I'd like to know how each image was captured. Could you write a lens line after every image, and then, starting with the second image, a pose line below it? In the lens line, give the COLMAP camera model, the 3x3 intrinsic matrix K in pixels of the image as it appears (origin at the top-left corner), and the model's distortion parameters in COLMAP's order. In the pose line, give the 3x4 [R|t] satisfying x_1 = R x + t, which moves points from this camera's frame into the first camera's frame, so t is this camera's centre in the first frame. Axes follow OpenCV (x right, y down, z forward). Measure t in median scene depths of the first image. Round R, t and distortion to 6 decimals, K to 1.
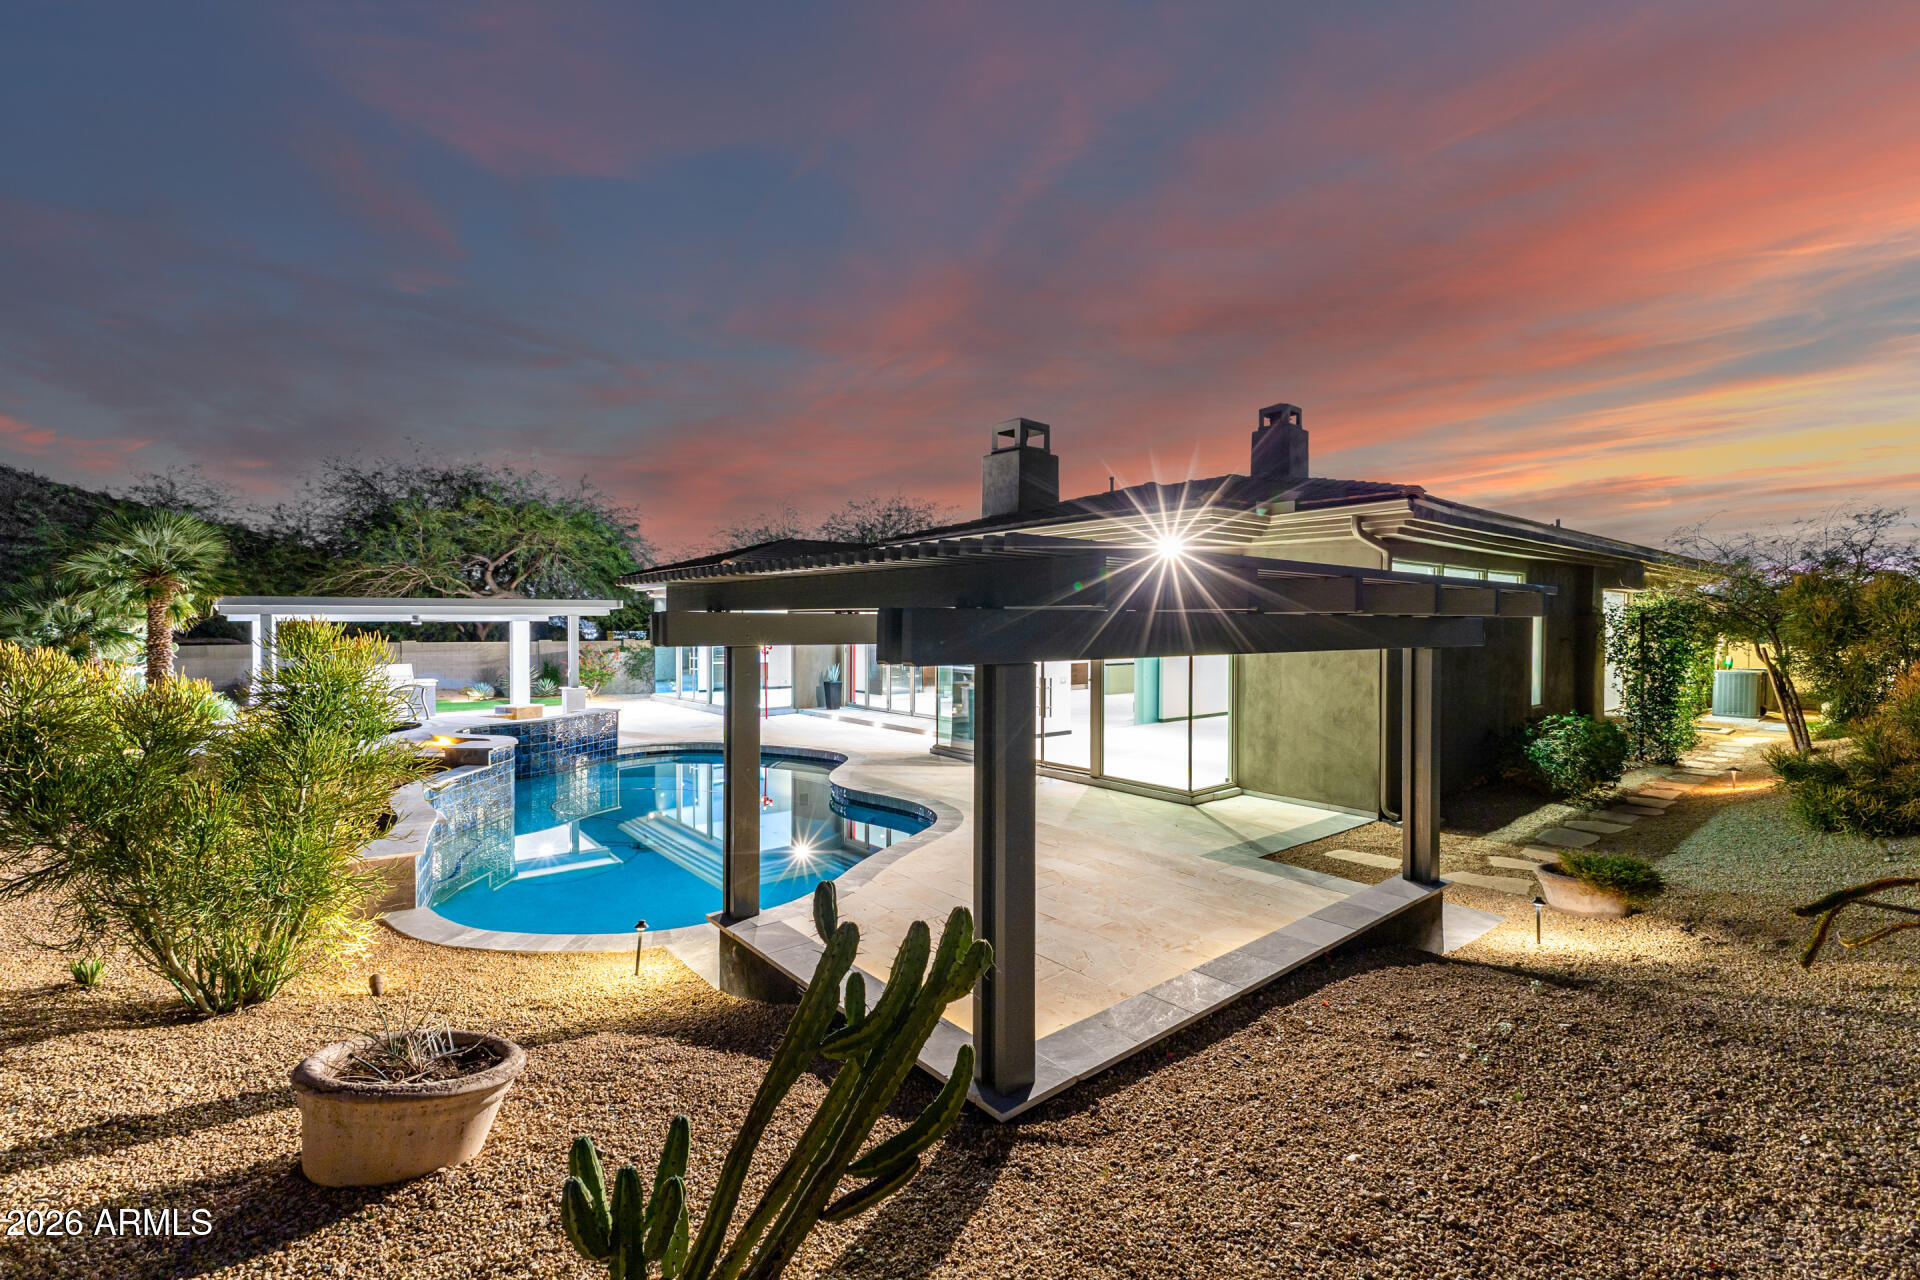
lens RADIAL K [[834.5, 0, 952.3], [0, 834.5, 627.7], [0, 0, 1]] dist [-0.001868, -0.000172]
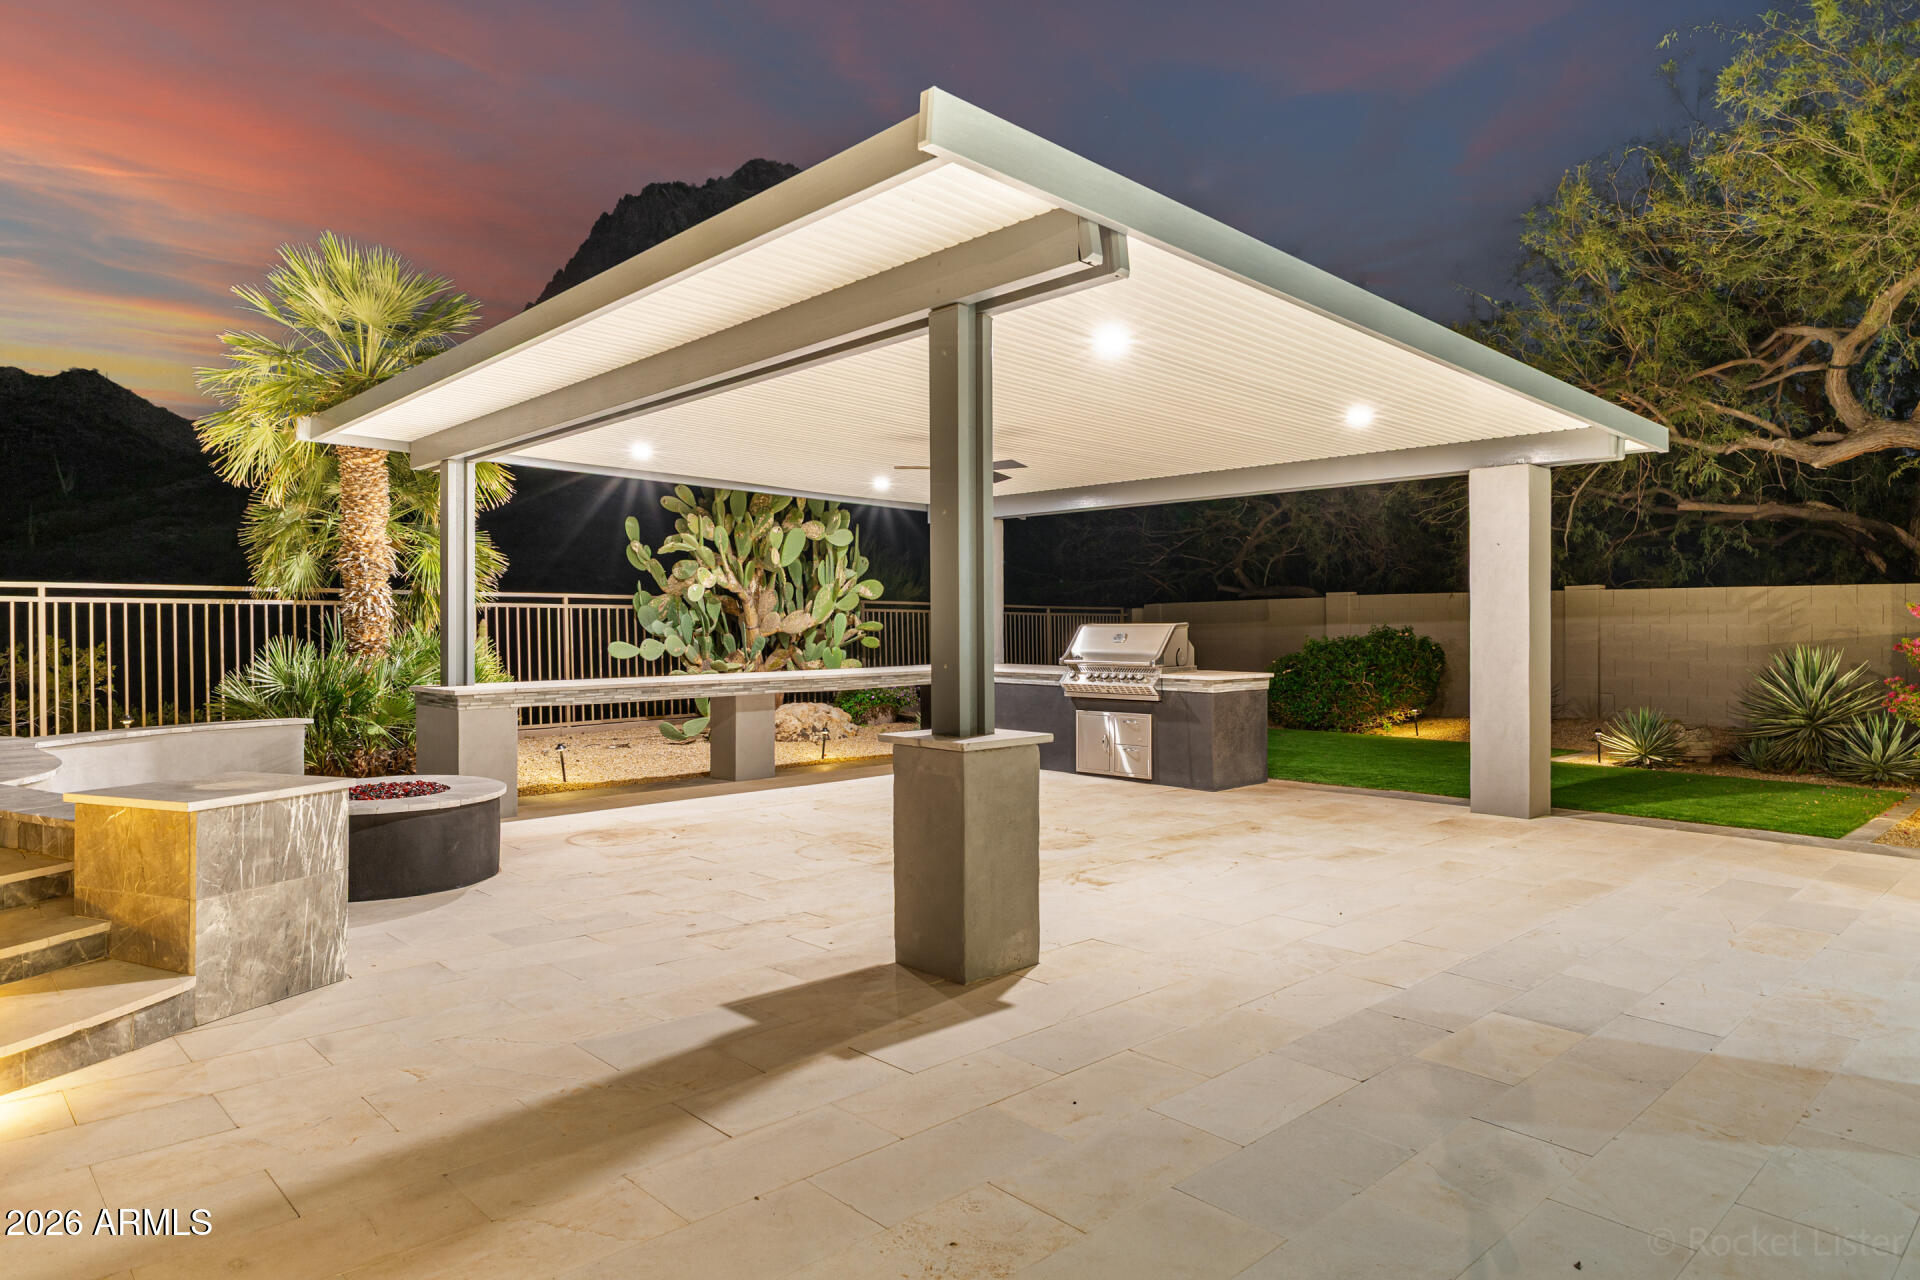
lens RADIAL K [[1153.3, 0, 960.0], [0, 1153.3, 640.0], [0, 0, 1]] dist [0.001465, 0.000584]
pose [[0.060364, 0.015400, -0.998058, -0.231238], [-0.002083, 0.999881, 0.015302, 0.057993], [0.998174, 0.001156, 0.060389, 1.179250]]
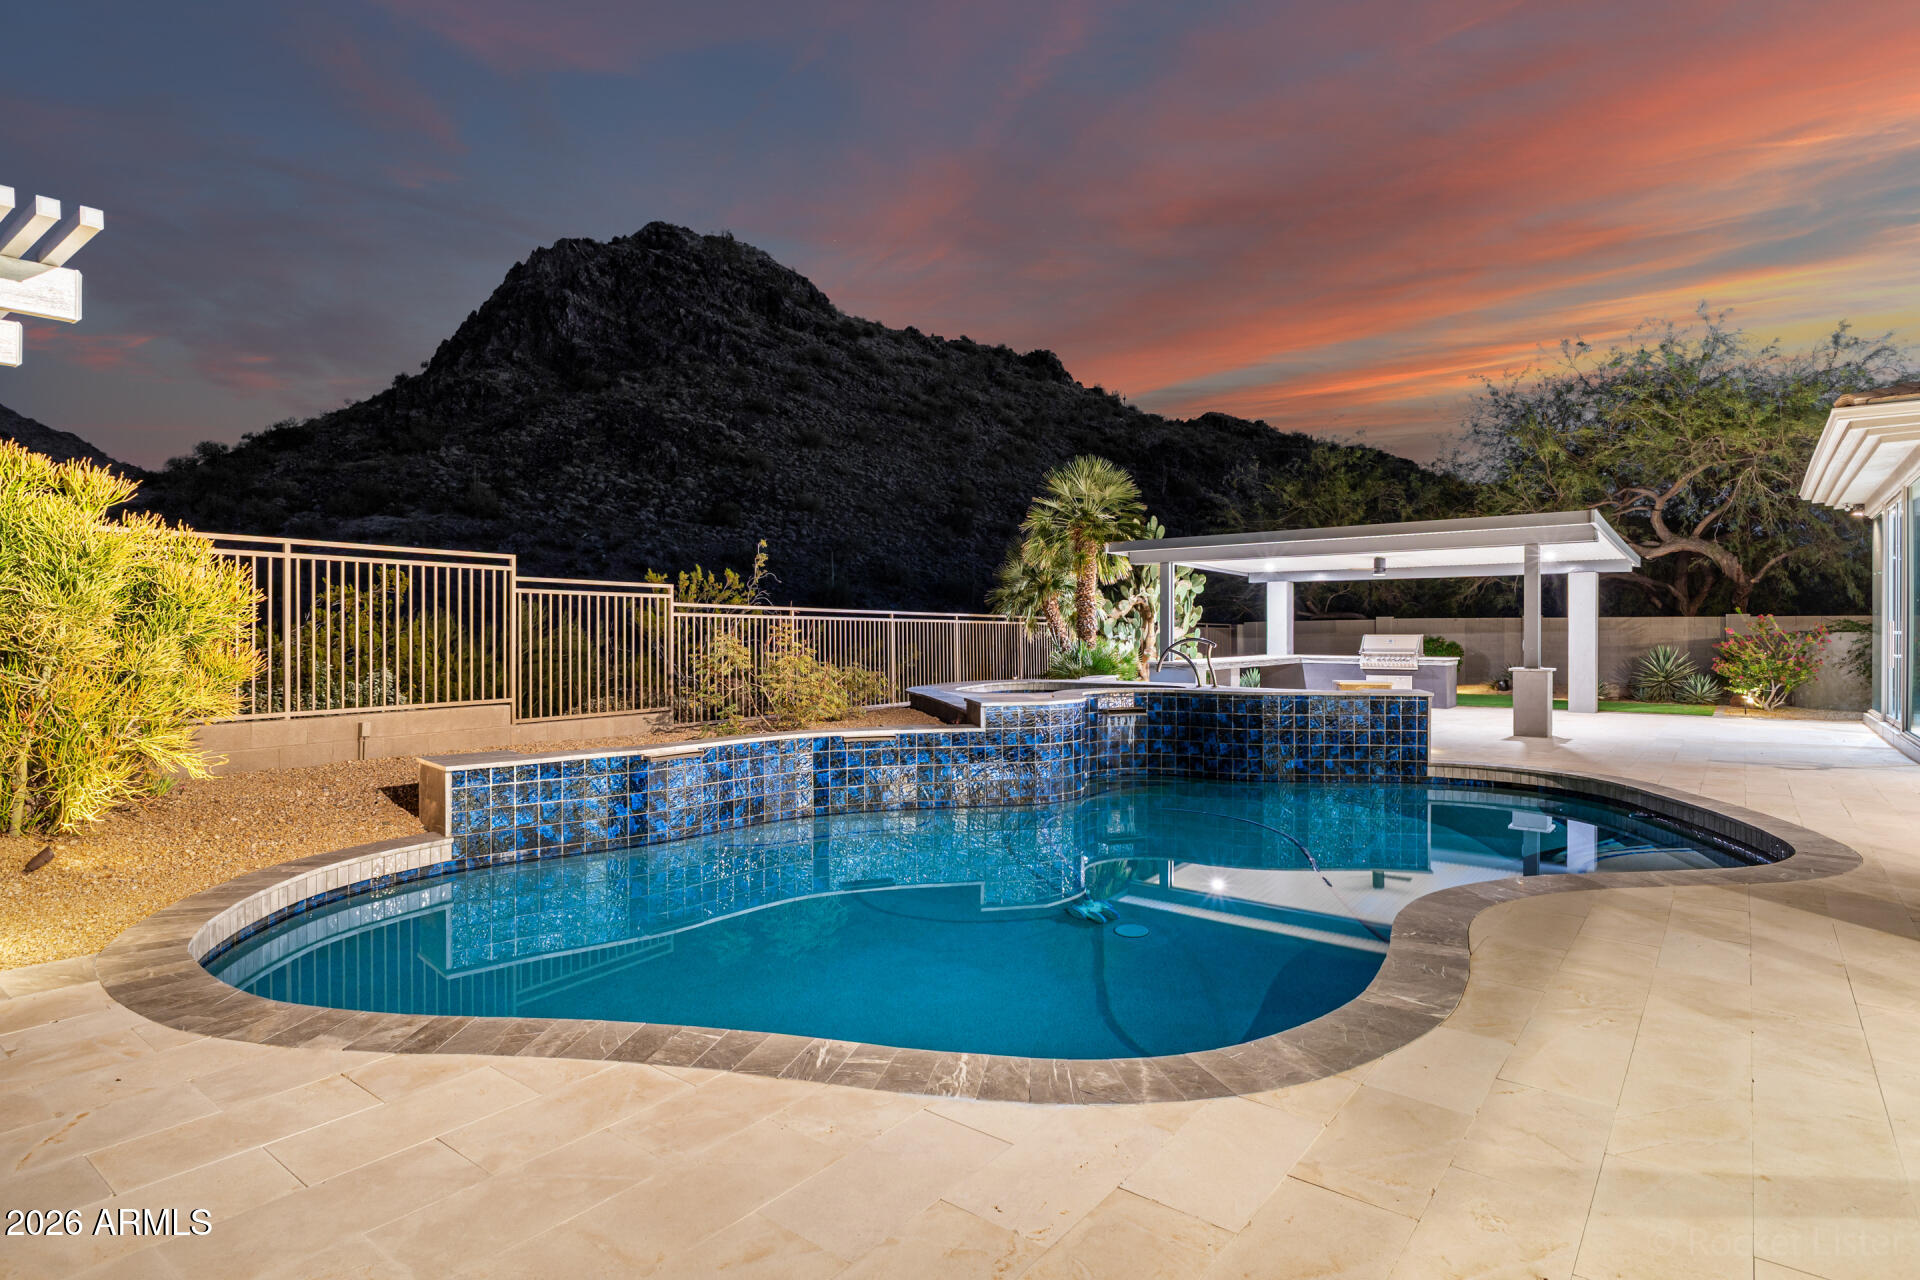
lens RADIAL K [[1016.8, 0, 971.3], [0, 1016.8, 637.4], [0, 0, 1]] dist [-0.020642, -0.000142]
pose [[0.226310, 0.006254, -0.974035, 0.180981], [-0.006834, 0.999965, 0.004833, 0.059534], [0.974031, 0.005563, 0.226345, 0.553964]]
